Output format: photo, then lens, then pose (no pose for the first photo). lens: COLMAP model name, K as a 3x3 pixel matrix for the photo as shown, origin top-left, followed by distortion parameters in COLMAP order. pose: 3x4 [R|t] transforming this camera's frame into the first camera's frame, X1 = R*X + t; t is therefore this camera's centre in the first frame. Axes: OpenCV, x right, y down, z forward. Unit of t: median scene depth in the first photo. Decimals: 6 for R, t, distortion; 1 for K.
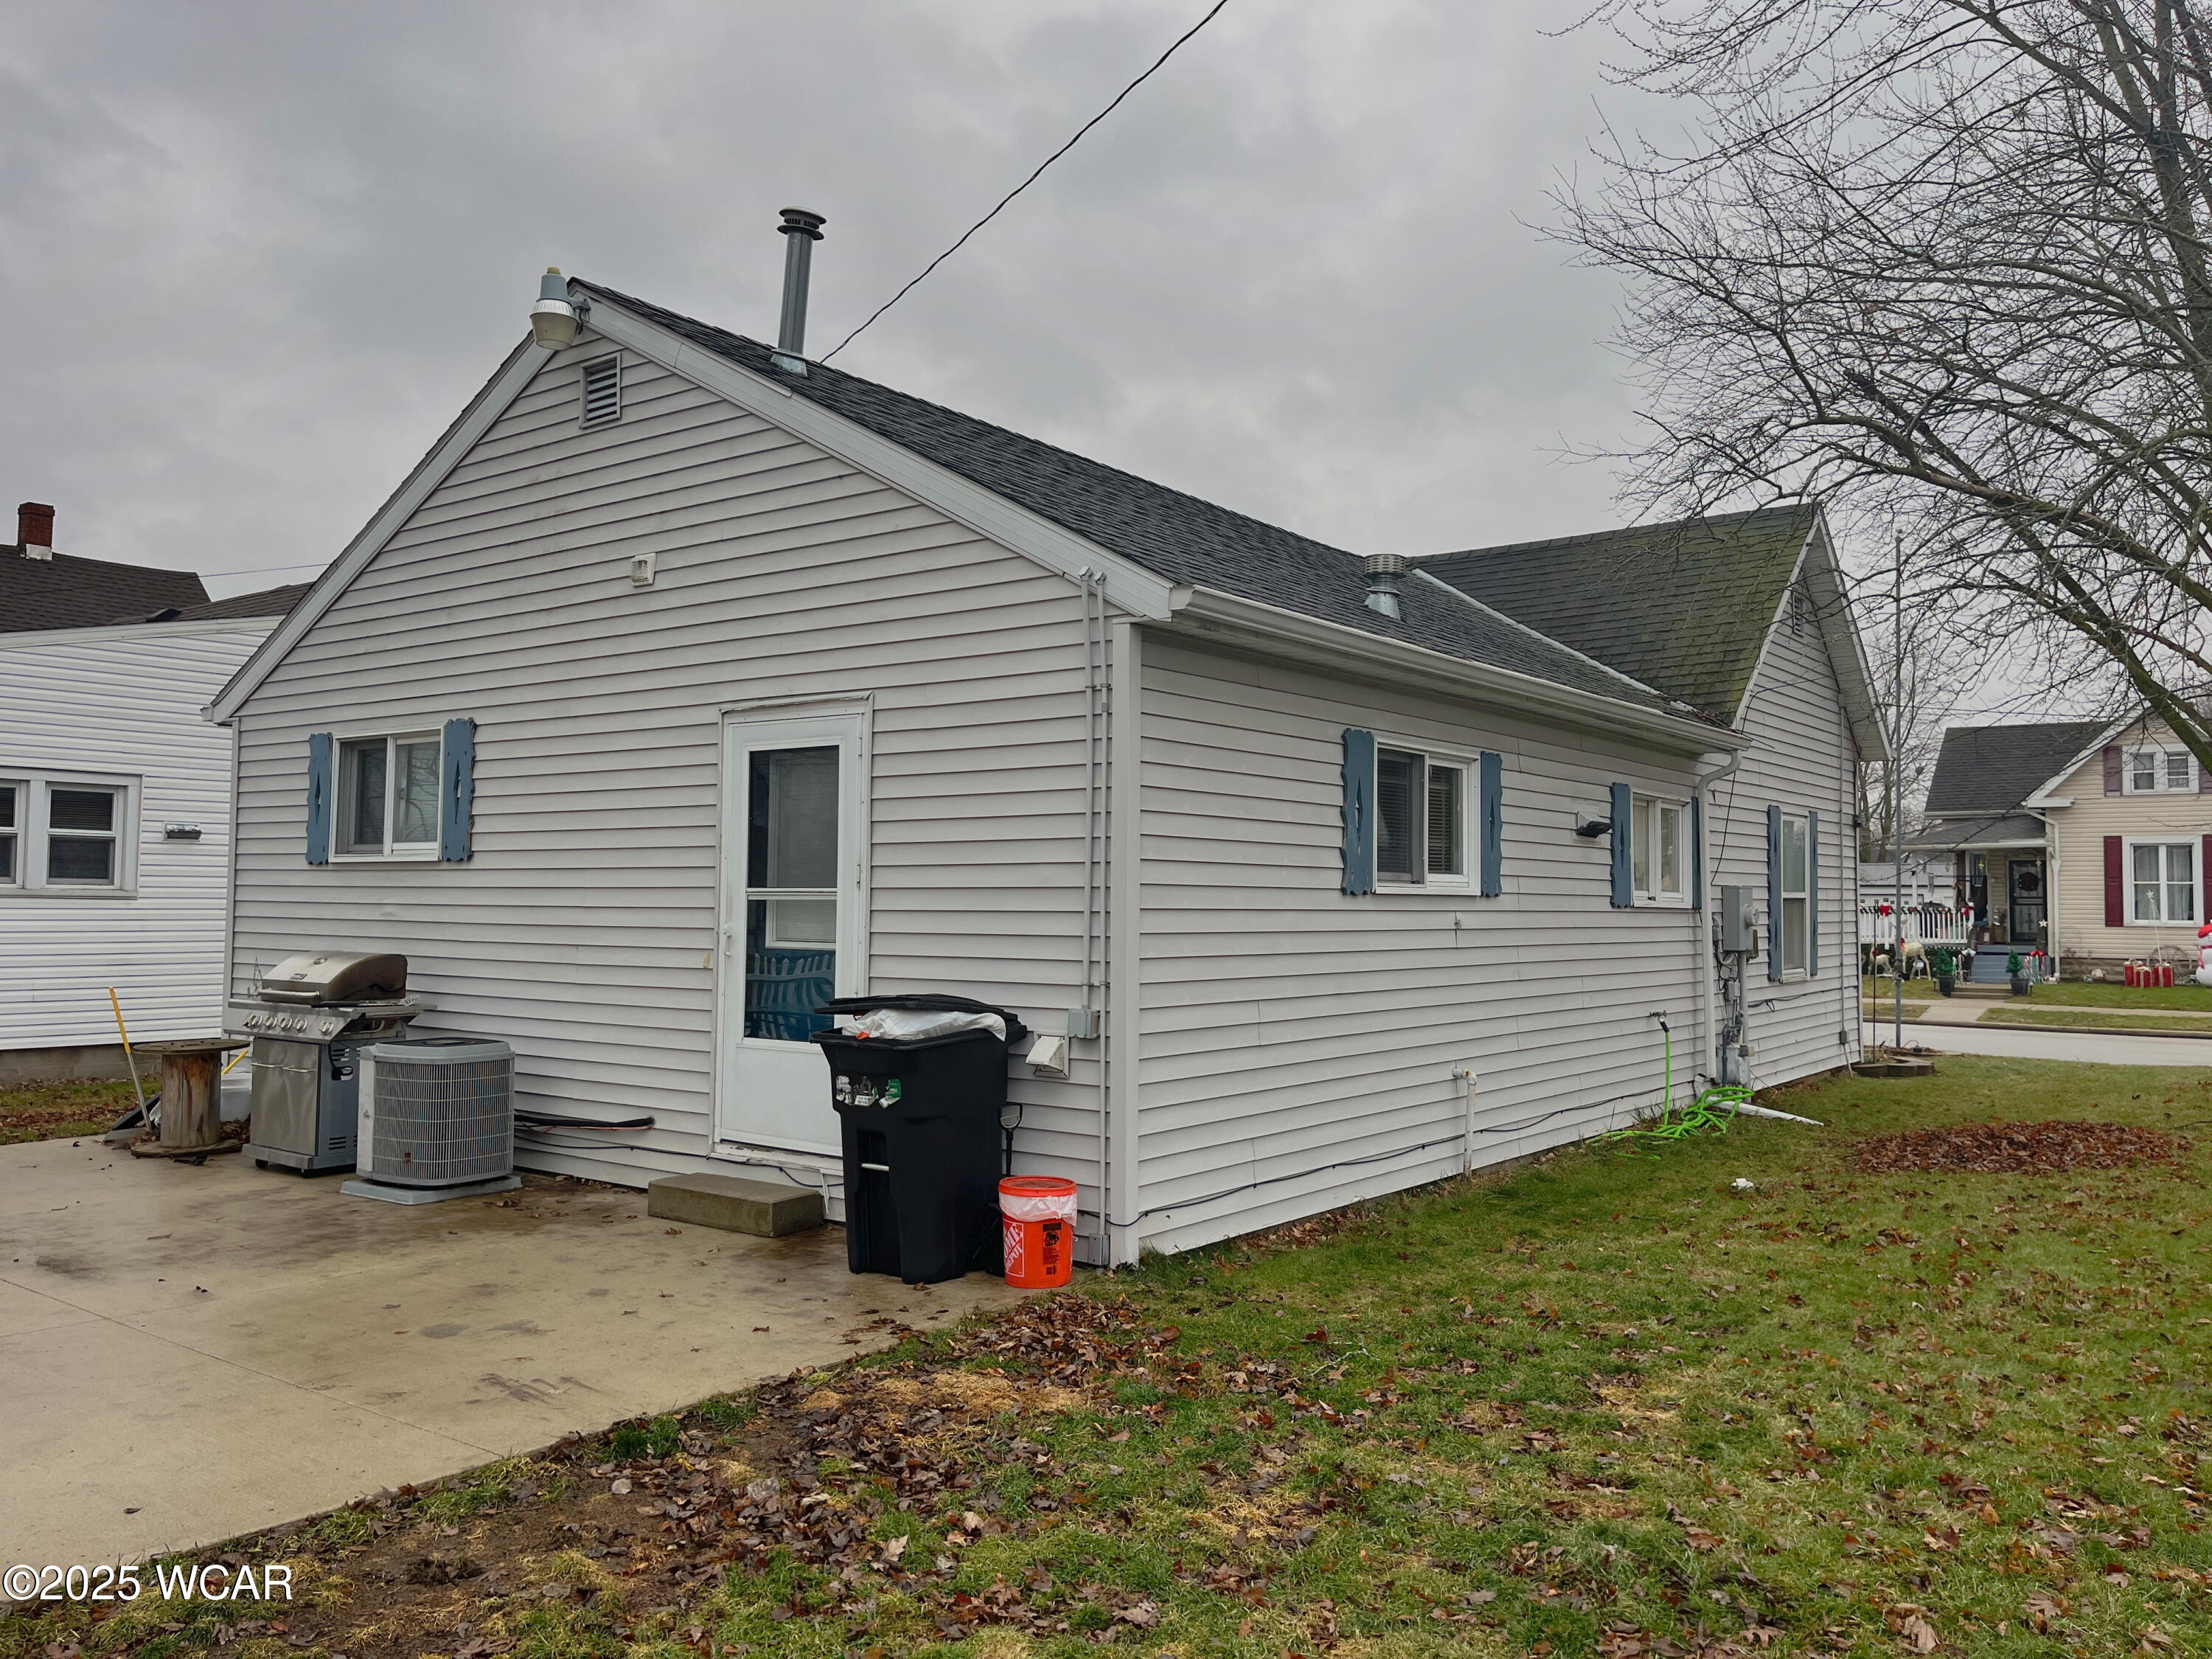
lens RADIAL K [[1687.7, 0, 1112.6], [0, 1687.7, 828.3], [0, 0, 1]] dist [0.028895, -0.017438]
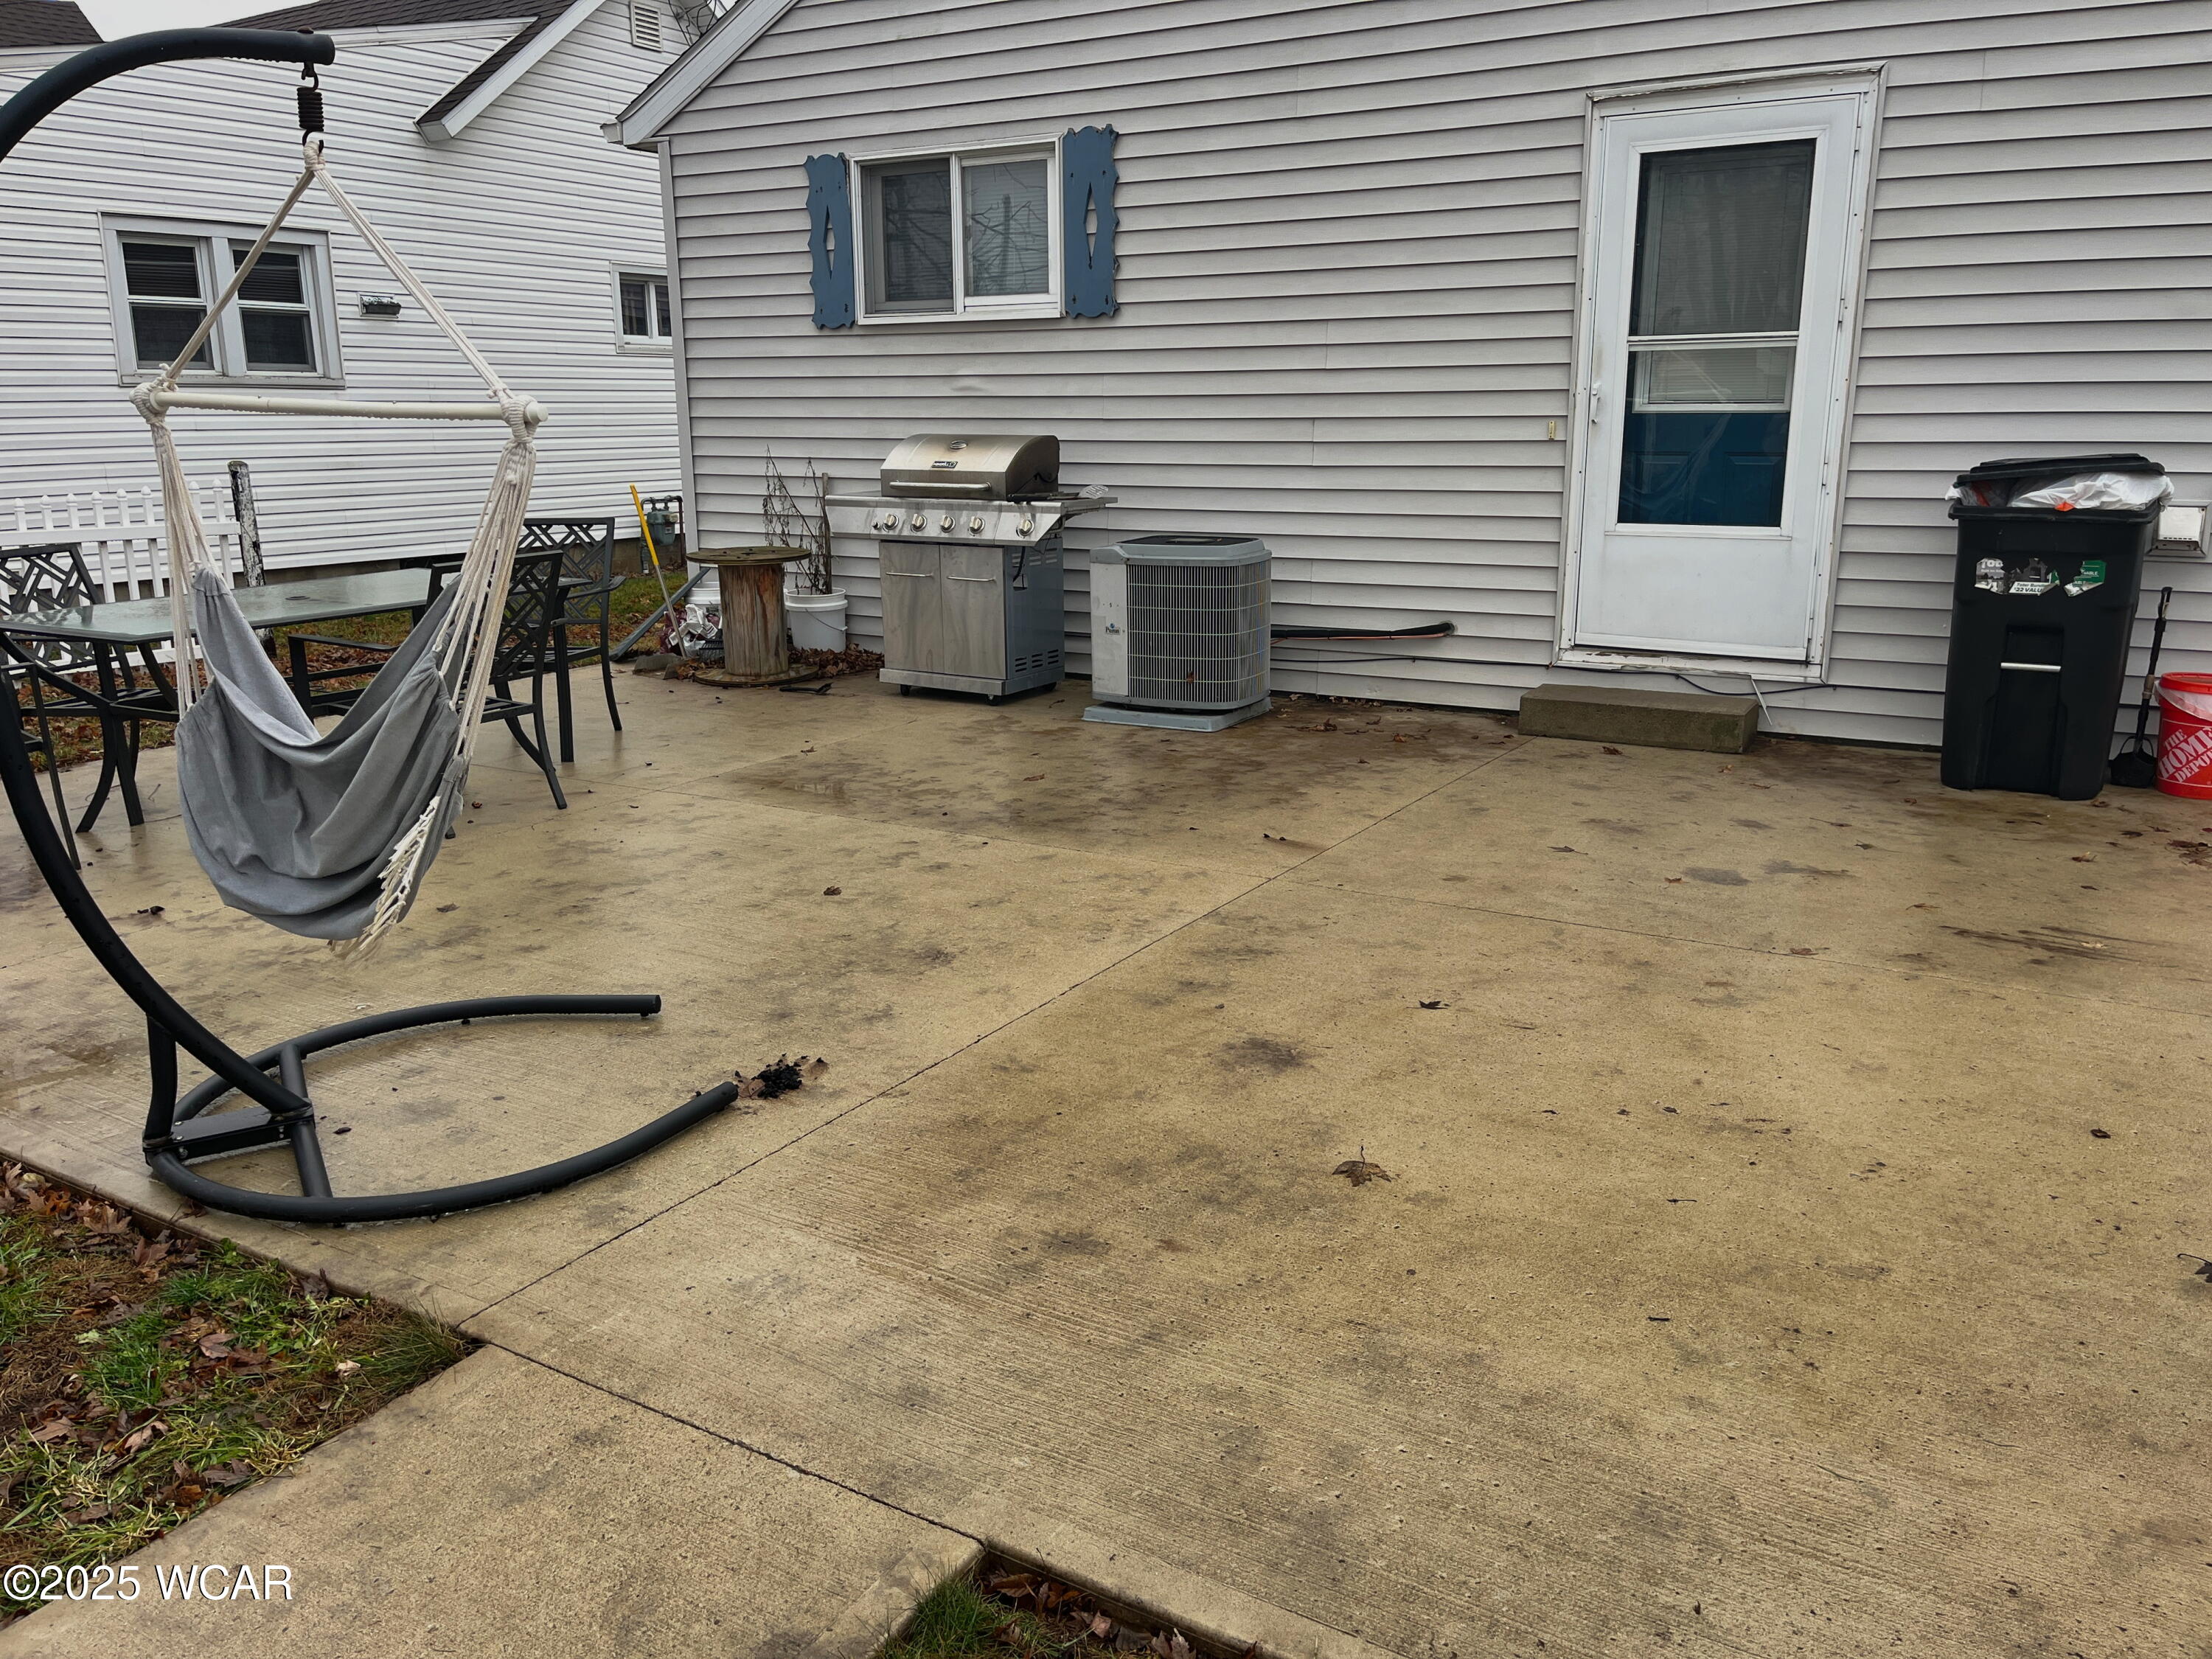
lens RADIAL K [[1687.7, 0, 1104.6], [0, 1687.7, 843.0], [0, 0, 1]] dist [0.028895, -0.017438]
pose [[0.994517, -0.041666, 0.095920, -0.480154], [0.011658, 0.955659, 0.294245, 0.022121], [-0.103927, -0.291513, 0.950904, 0.159386]]
